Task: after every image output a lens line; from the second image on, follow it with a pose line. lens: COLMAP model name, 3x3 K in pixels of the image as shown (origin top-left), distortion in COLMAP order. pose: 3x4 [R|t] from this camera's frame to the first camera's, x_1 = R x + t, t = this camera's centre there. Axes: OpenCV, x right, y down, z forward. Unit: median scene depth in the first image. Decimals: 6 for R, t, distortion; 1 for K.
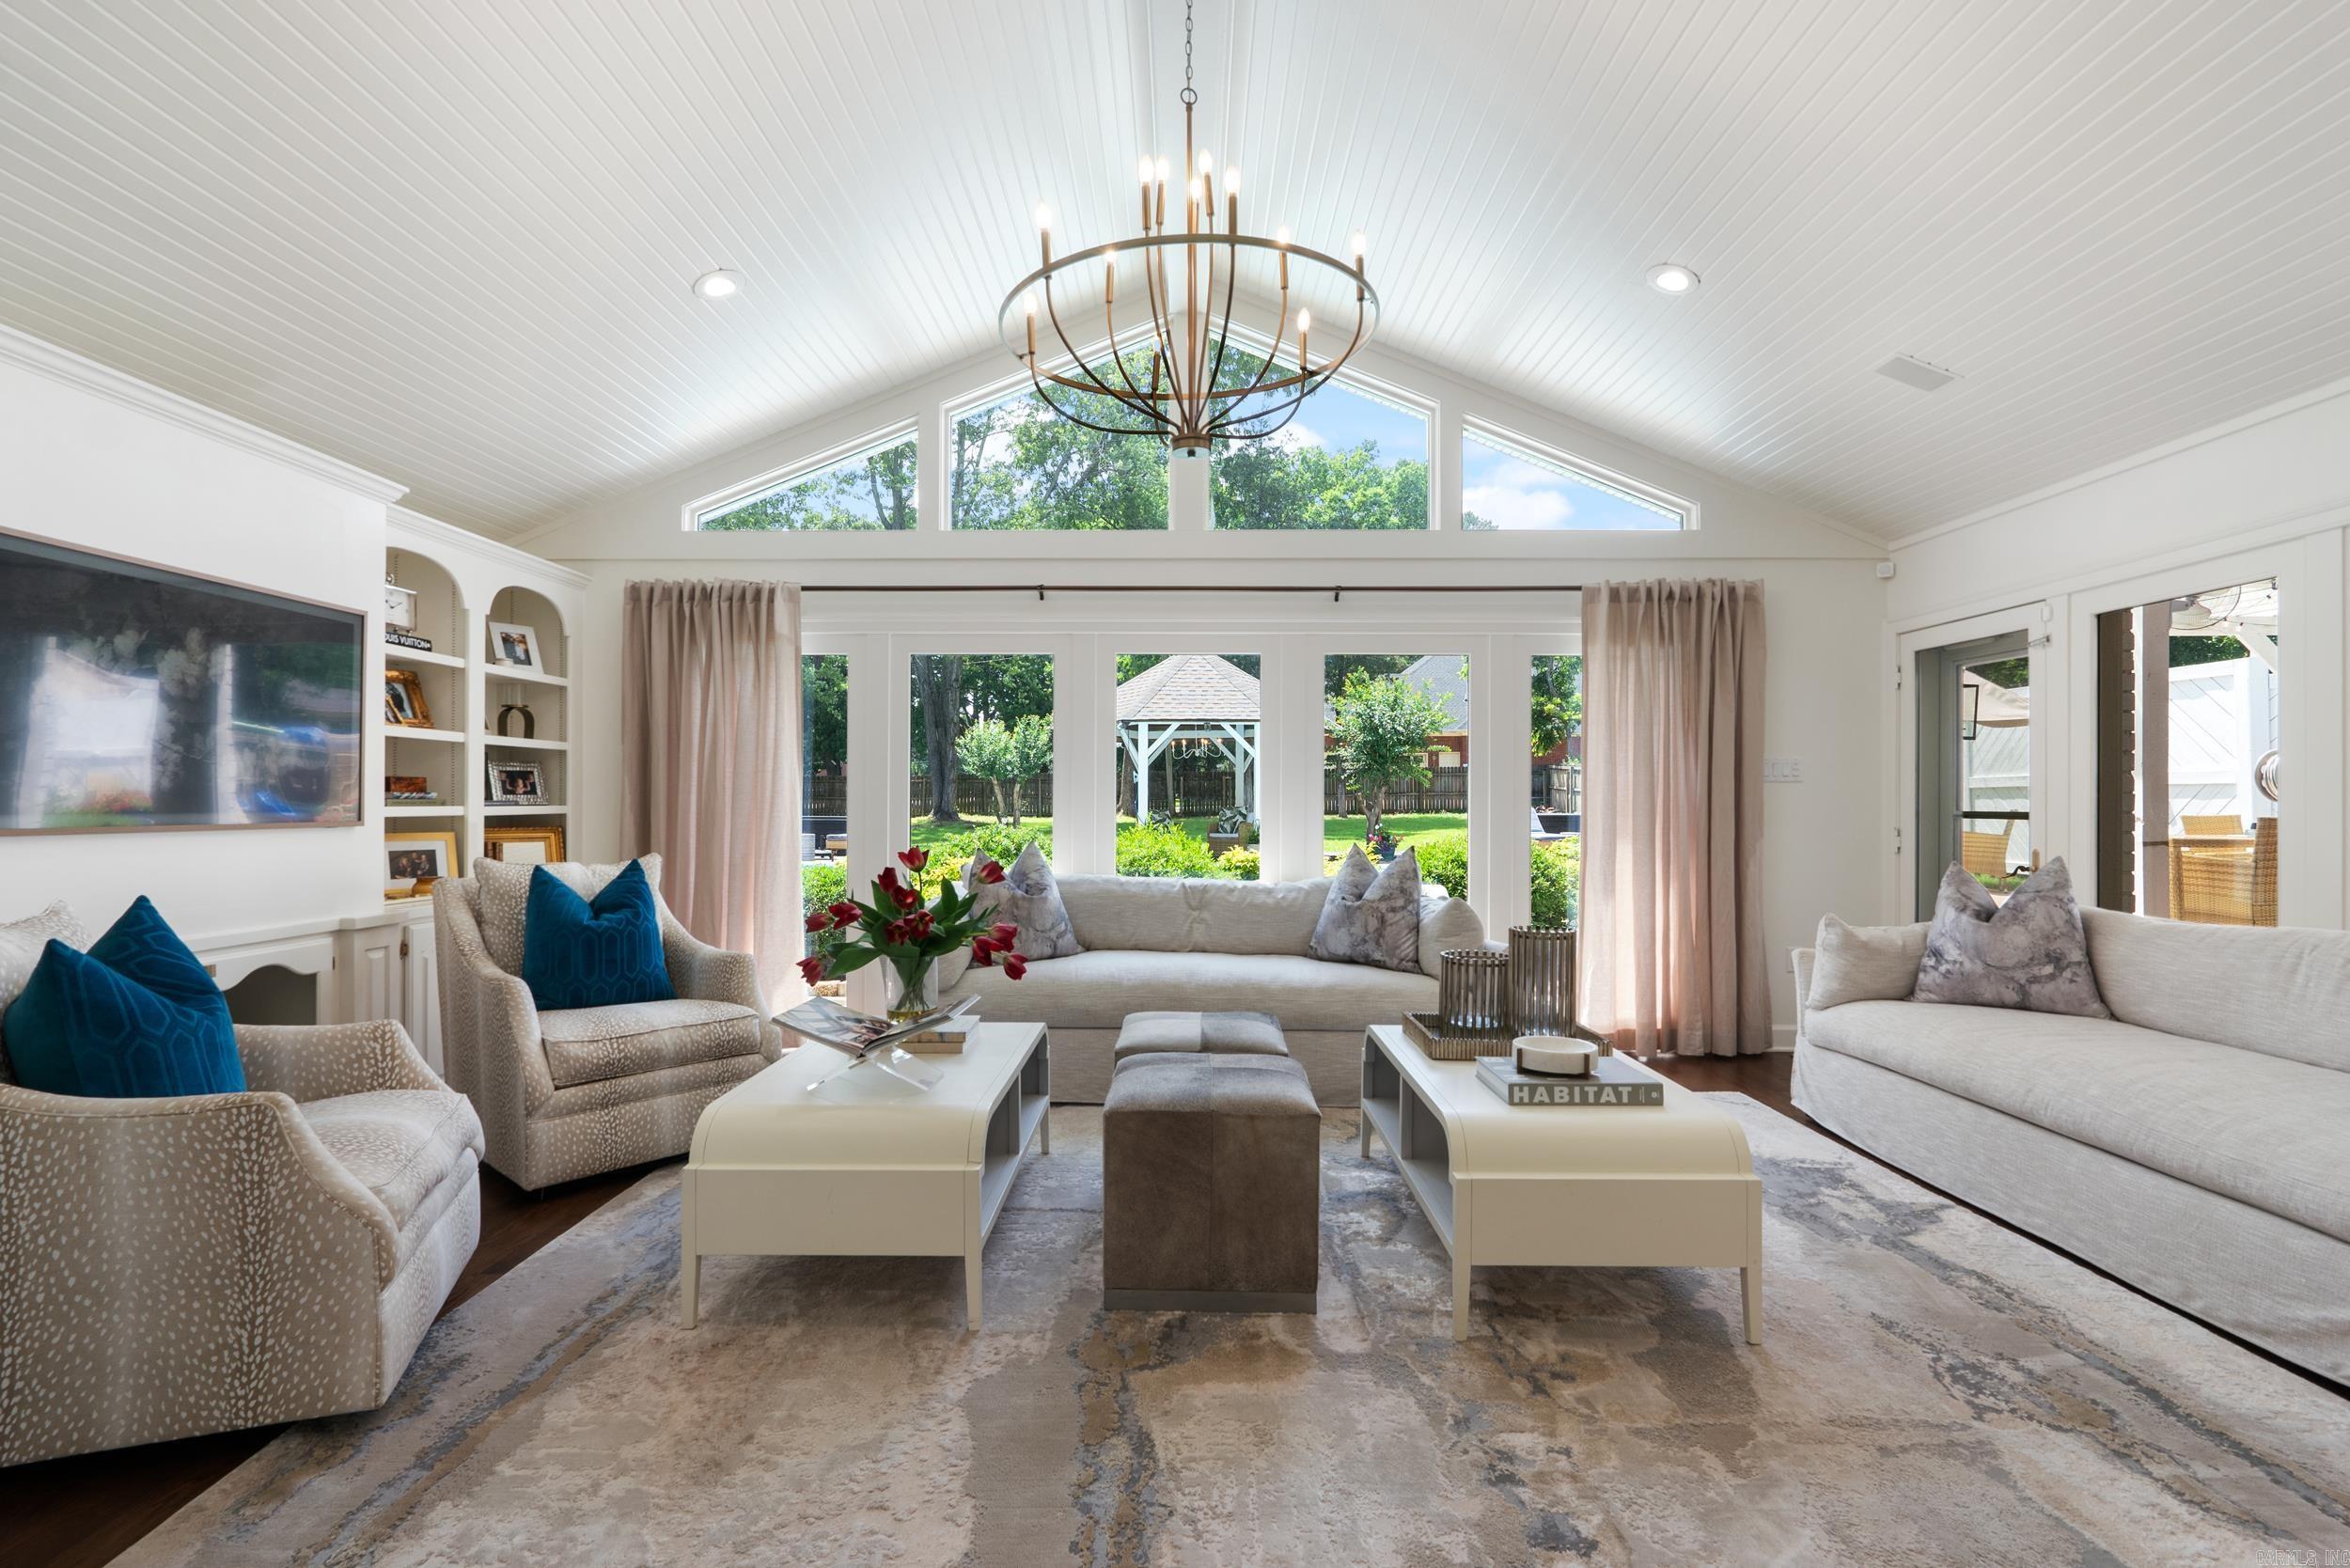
lens RADIAL K [[1099.6, 0, 1167.5], [0, 1099.6, 794.6], [0, 0, 1]] dist [-0.007547, 0.001279]
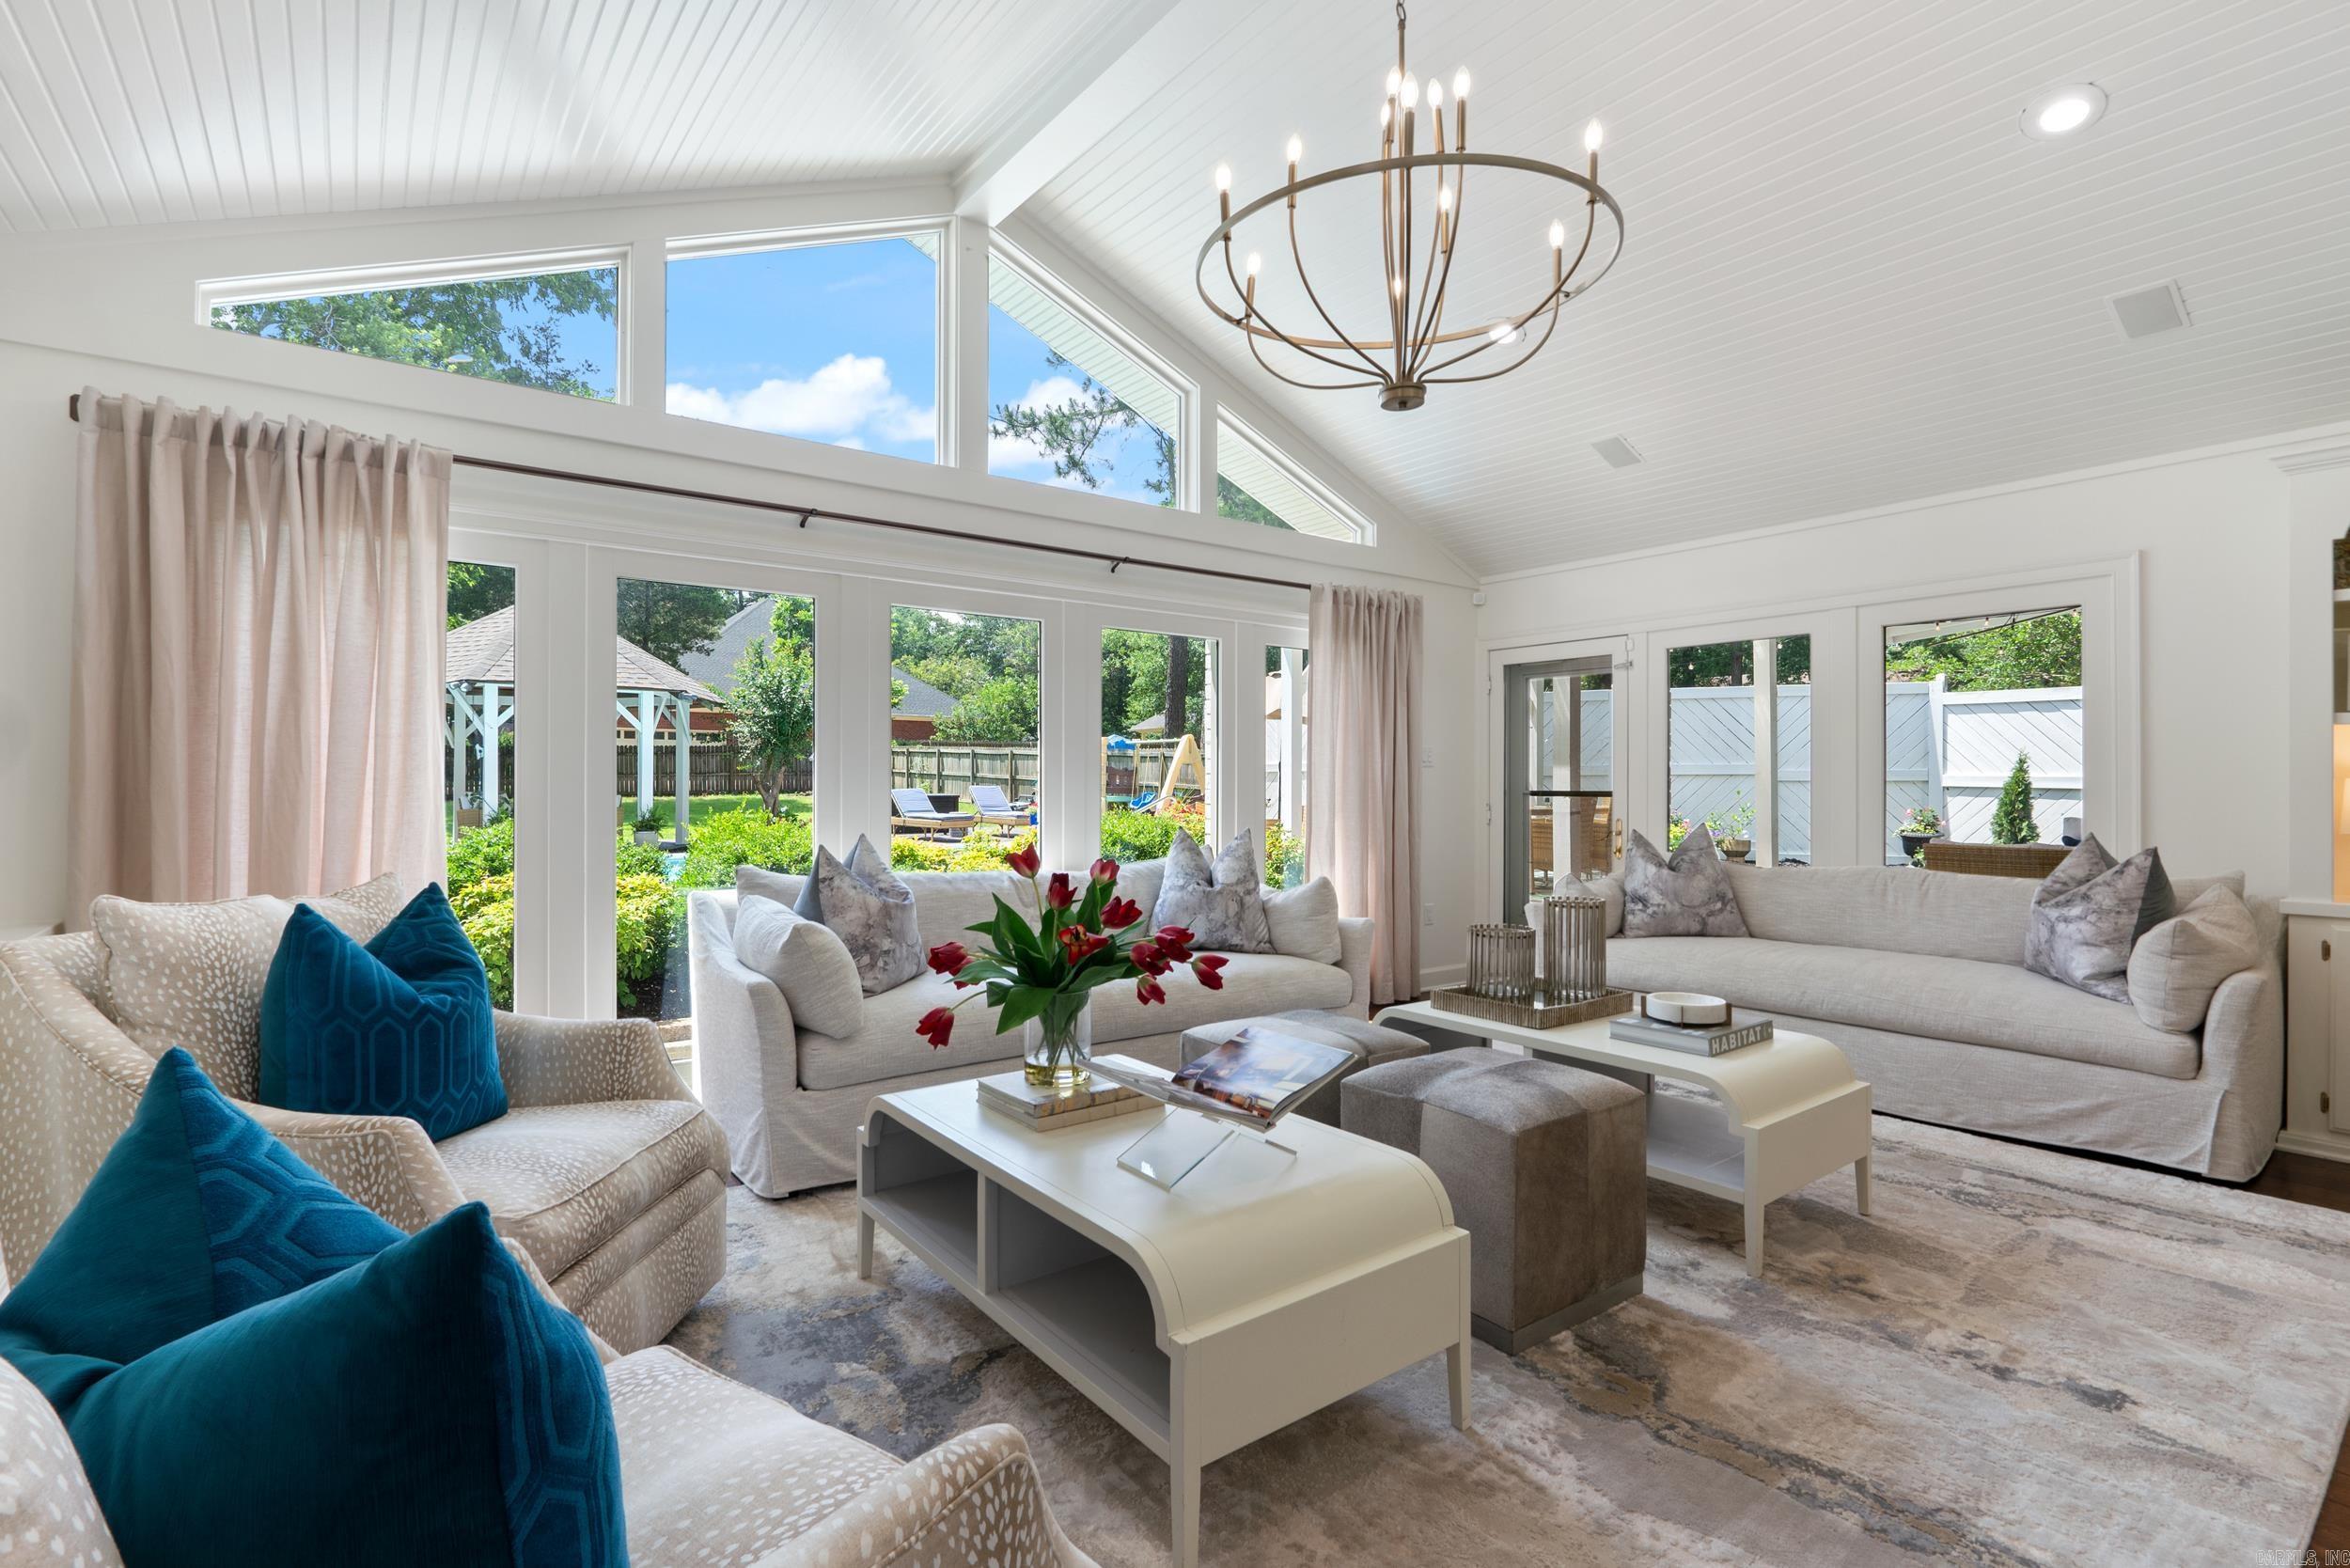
lens RADIAL K [[1099.6, 0, 1165.5], [0, 1099.6, 764.5], [0, 0, 1]] dist [-0.007547, 0.001279]
pose [[0.791993, 0.010134, 0.610446, -0.460171], [-0.004029, 0.999927, -0.011372, 0.001021], [-0.610517, 0.006547, 0.791976, 0.259457]]
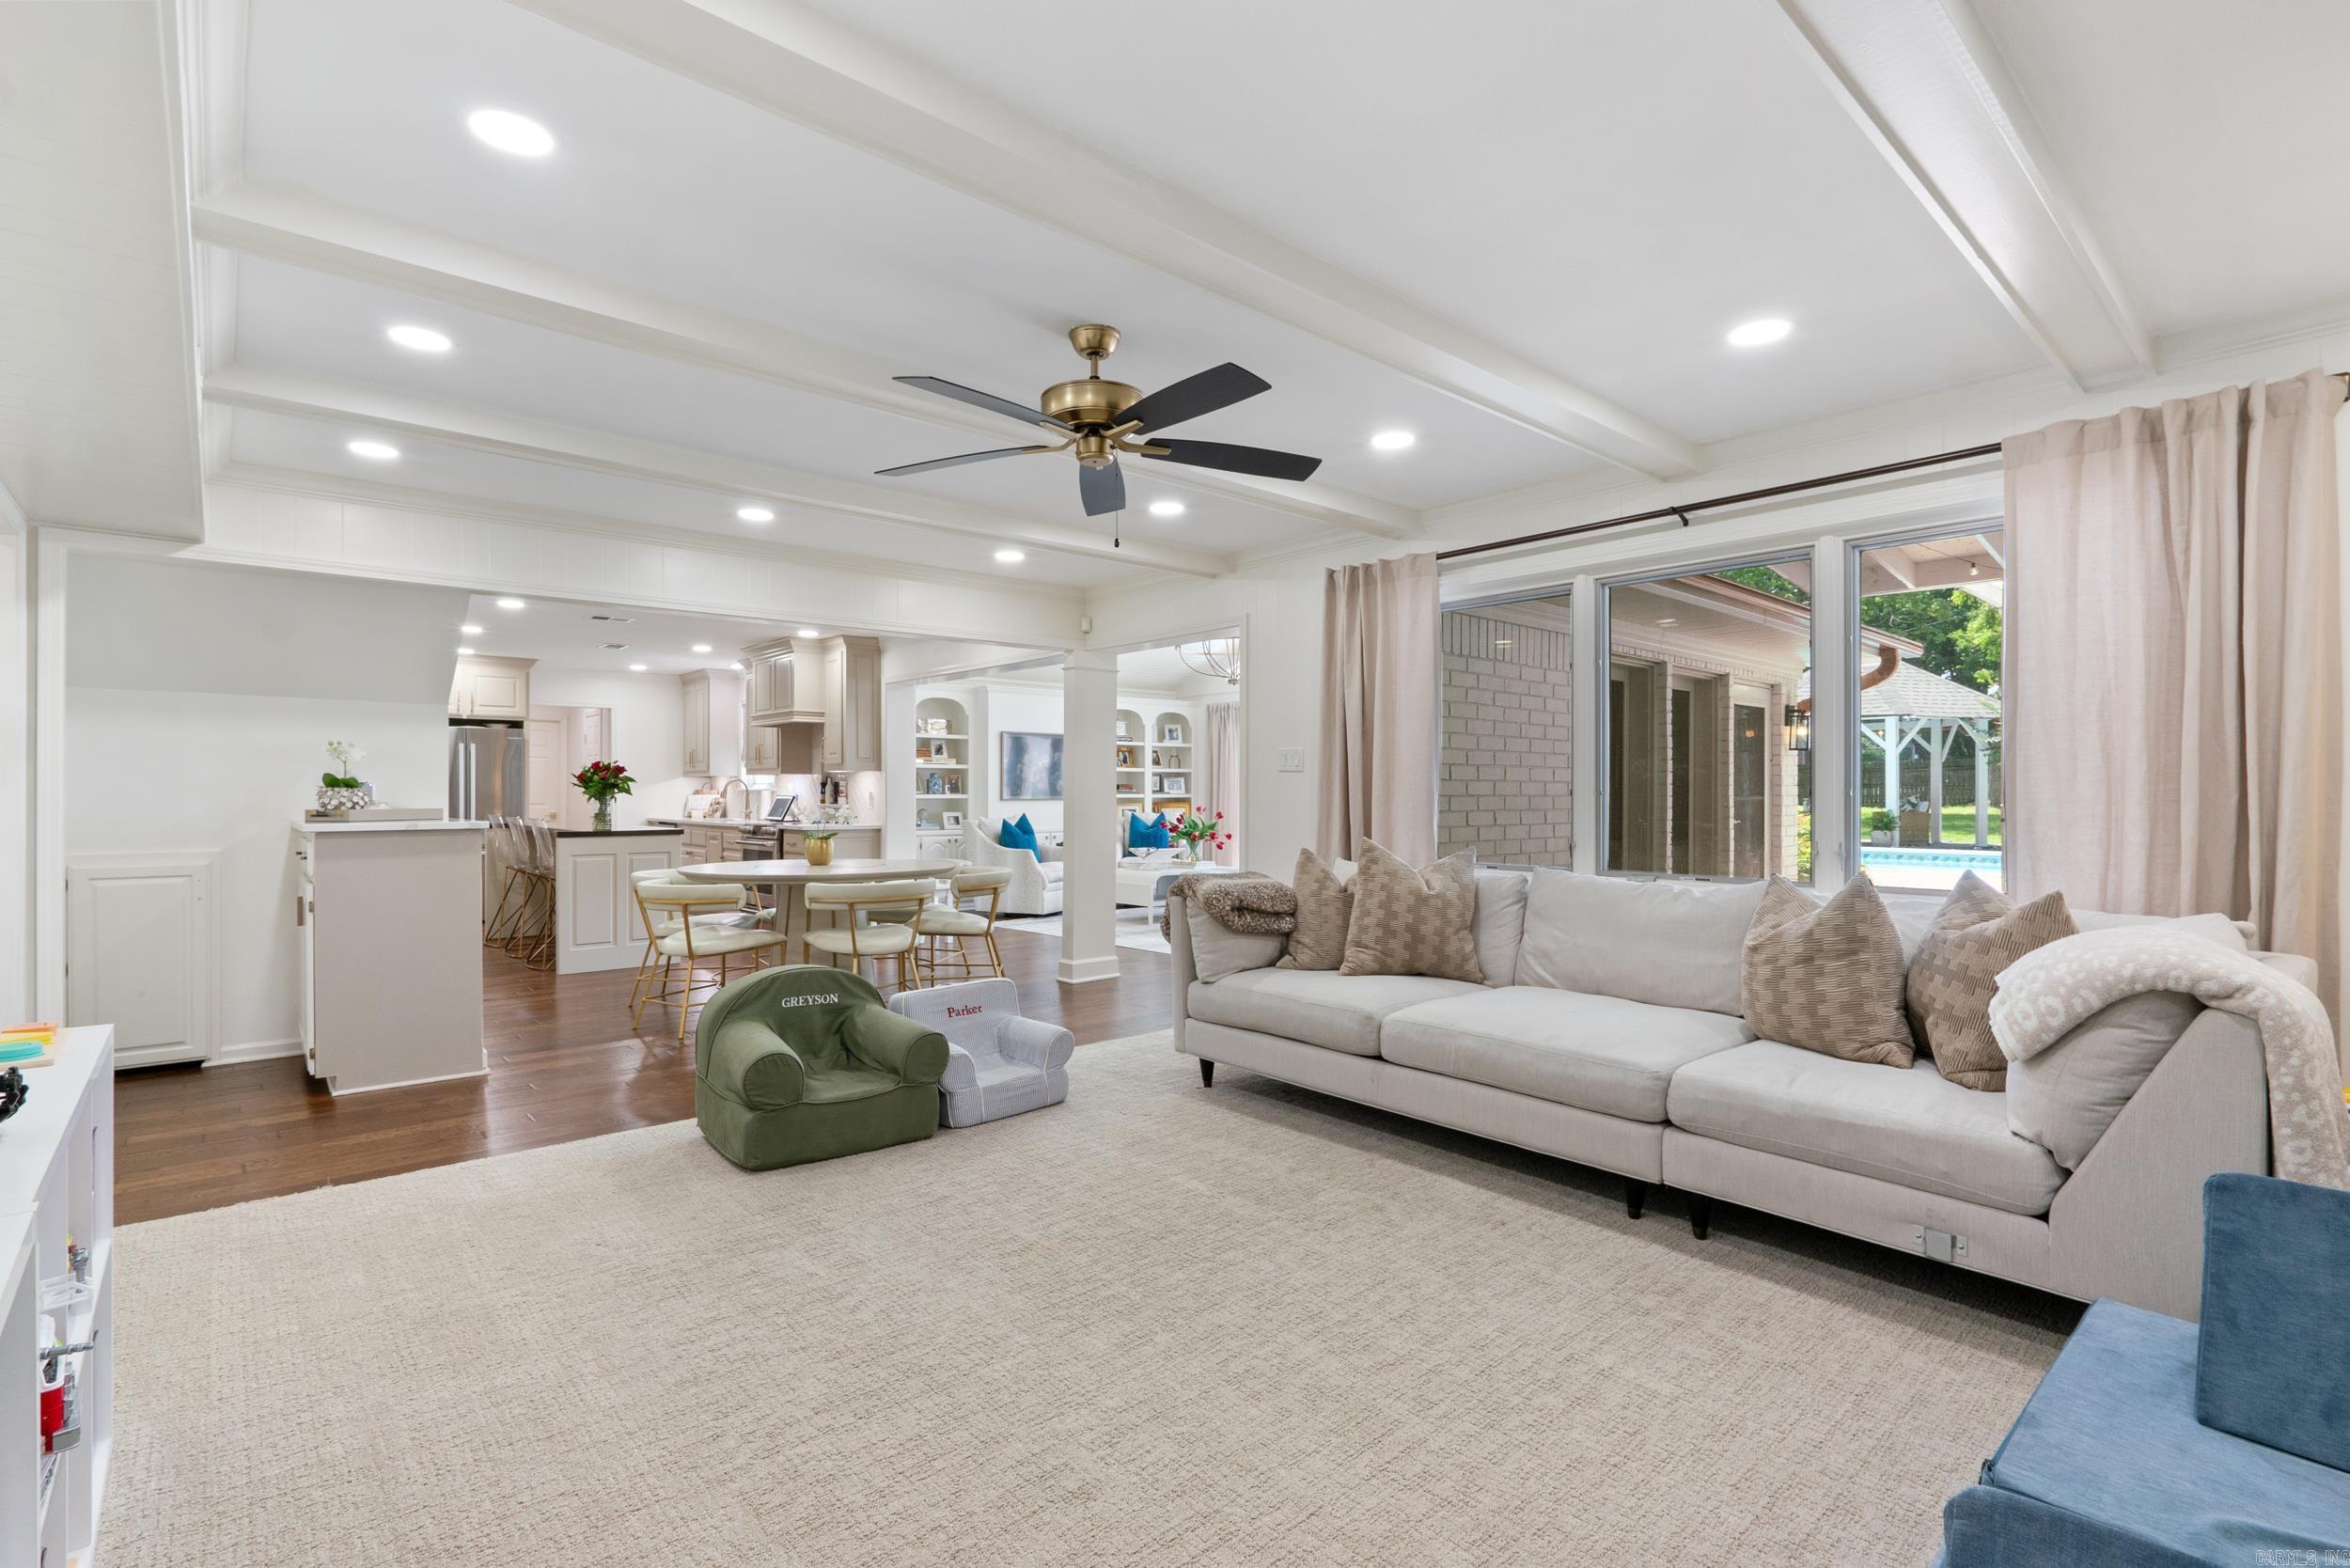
lens RADIAL K [[1099.6, 0, 1172.1], [0, 1099.6, 796.8], [0, 0, 1]] dist [-0.007547, 0.001279]
pose [[0.670579, -0.000162, -0.741838, 1.544714], [0.008005, 0.999943, 0.007017, -0.001954], [0.741795, -0.010644, 0.670542, -0.873001]]
